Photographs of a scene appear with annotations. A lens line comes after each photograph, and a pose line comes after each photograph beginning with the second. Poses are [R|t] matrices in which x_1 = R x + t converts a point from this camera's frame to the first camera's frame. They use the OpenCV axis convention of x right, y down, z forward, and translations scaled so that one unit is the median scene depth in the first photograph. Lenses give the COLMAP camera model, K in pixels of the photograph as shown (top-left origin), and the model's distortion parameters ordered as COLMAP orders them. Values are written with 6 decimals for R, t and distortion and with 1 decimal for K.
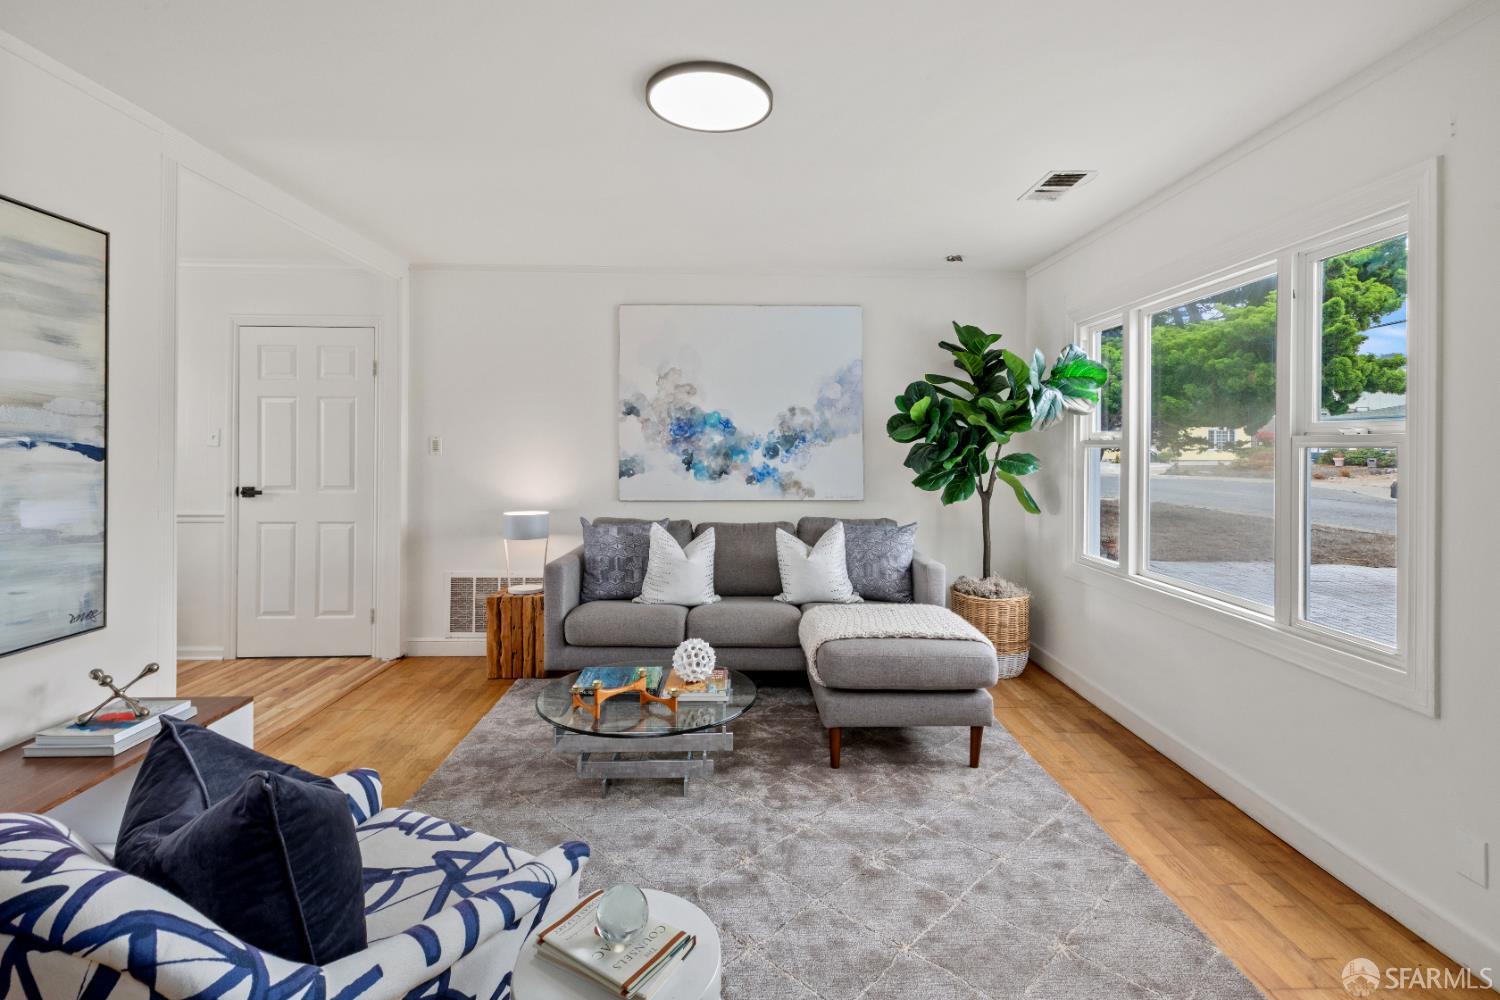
lens RADIAL K [[681.1, 0, 746.3], [0, 681.1, 432.5], [0, 0, 1]] dist [0.000540, 0.000125]
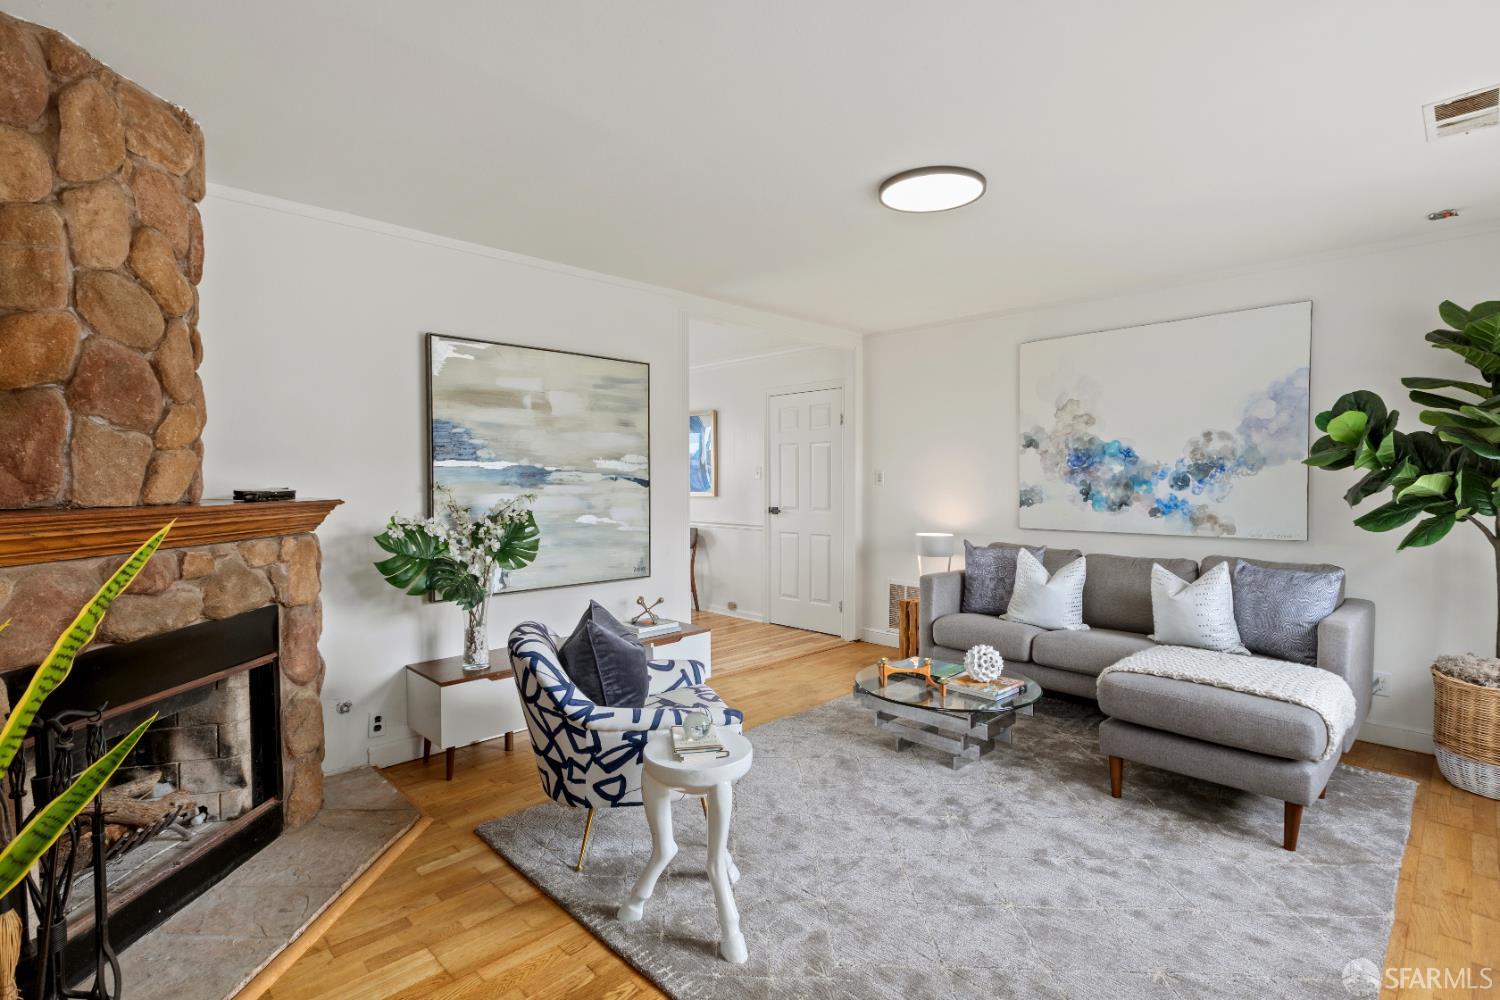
lens RADIAL K [[695.7, 0, 760.4], [0, 695.7, 476.2], [0, 0, 1]] dist [0.002529, 0.000461]
pose [[0.691955, -0.008712, -0.721888, 0.320720], [0.020933, 0.999749, 0.007999, 0.001400], [0.721637, -0.020646, 0.691963, -0.046121]]
